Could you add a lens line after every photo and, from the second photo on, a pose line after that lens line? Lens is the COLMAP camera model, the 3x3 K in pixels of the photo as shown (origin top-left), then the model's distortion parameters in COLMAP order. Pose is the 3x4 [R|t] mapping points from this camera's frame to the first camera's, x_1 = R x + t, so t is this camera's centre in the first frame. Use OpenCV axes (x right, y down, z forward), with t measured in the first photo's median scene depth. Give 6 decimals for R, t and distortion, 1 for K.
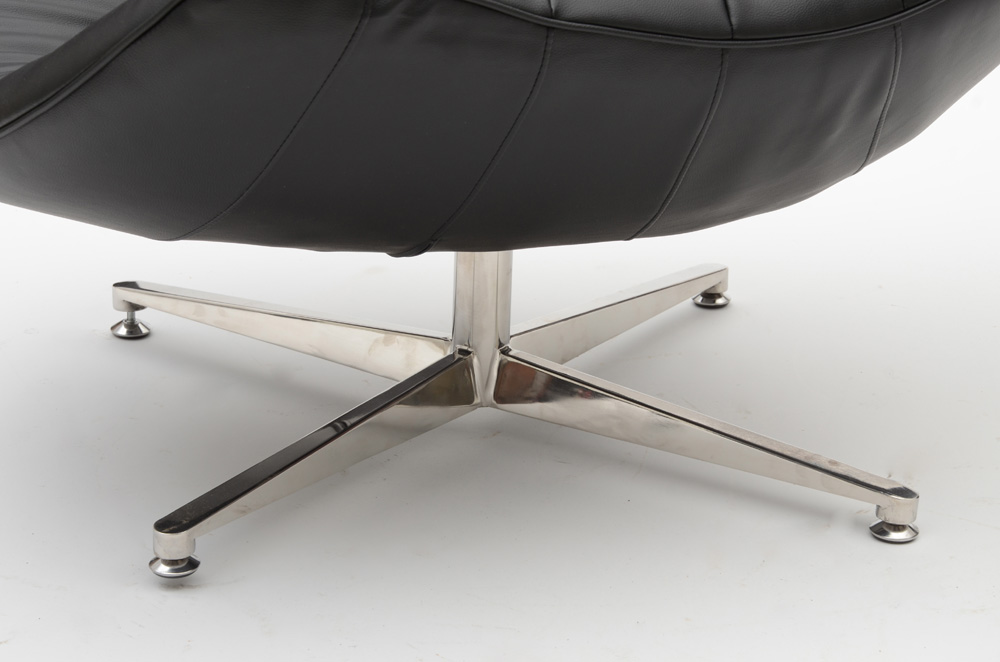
lens RADIAL K [[2684.1, 0, 516.1], [0, 2684.1, 268.0], [0, 0, 1]] dist [0.771805, 0.000000]
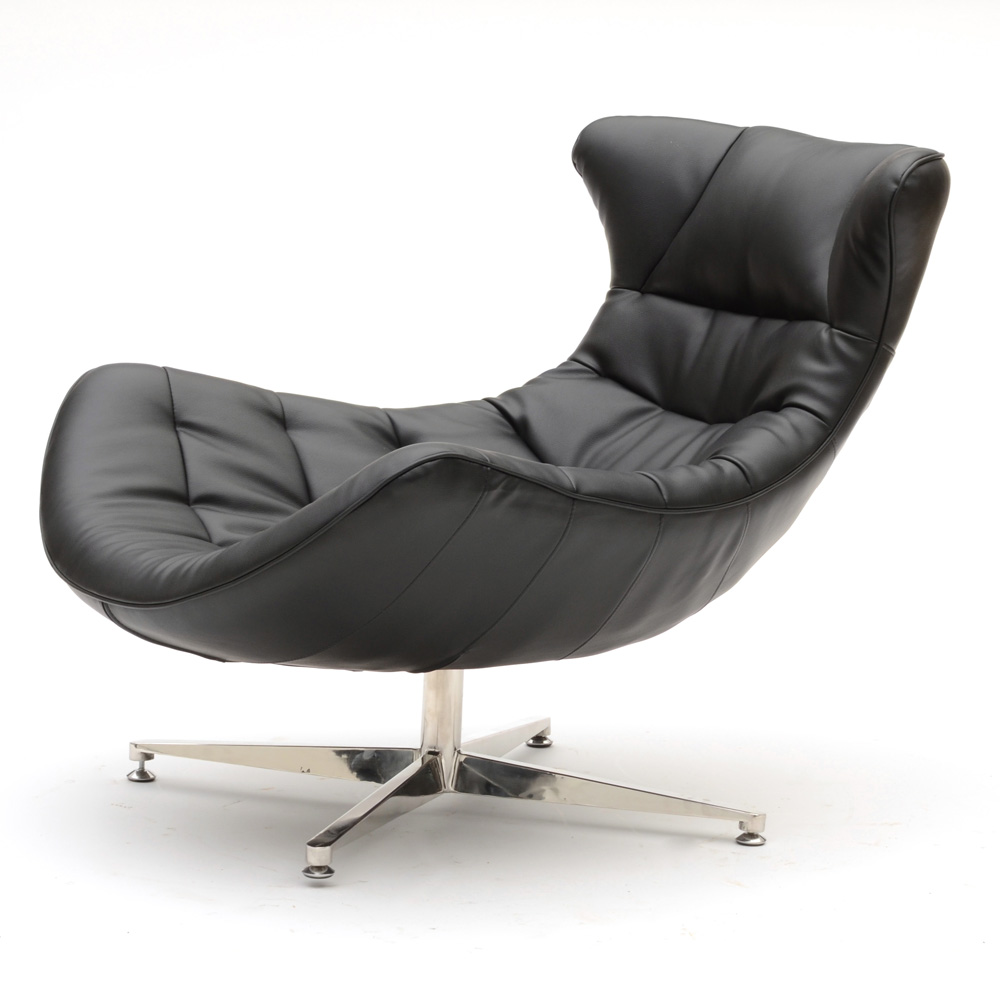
lens RADIAL K [[3624.9, 0, 499.9], [0, 3624.9, 504.5], [0, 0, 1]] dist [0.866116, 0.000000]
pose [[0.963403, -0.028769, 0.266509, -0.562733], [0.071786, 0.985599, -0.153104, 0.225796], [-0.258266, 0.166632, 0.951595, -0.983955]]
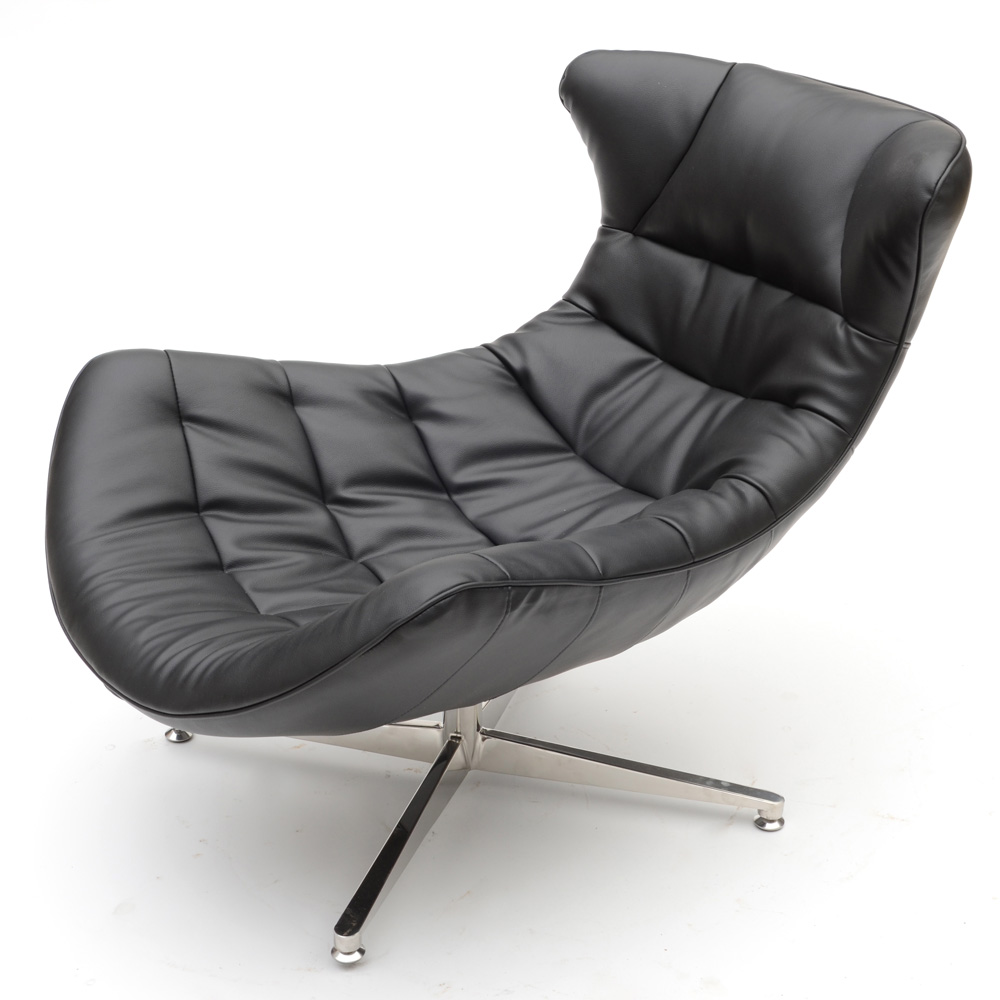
lens RADIAL K [[1948.3, 0, 525.7], [0, 1948.3, 498.5], [0, 0, 1]] dist [0.249908, 0.000000]
pose [[0.951473, -0.140532, 0.273770, -0.291858], [0.114588, 0.987455, 0.108639, -0.237741], [-0.285603, -0.071996, 0.955640, -0.024791]]
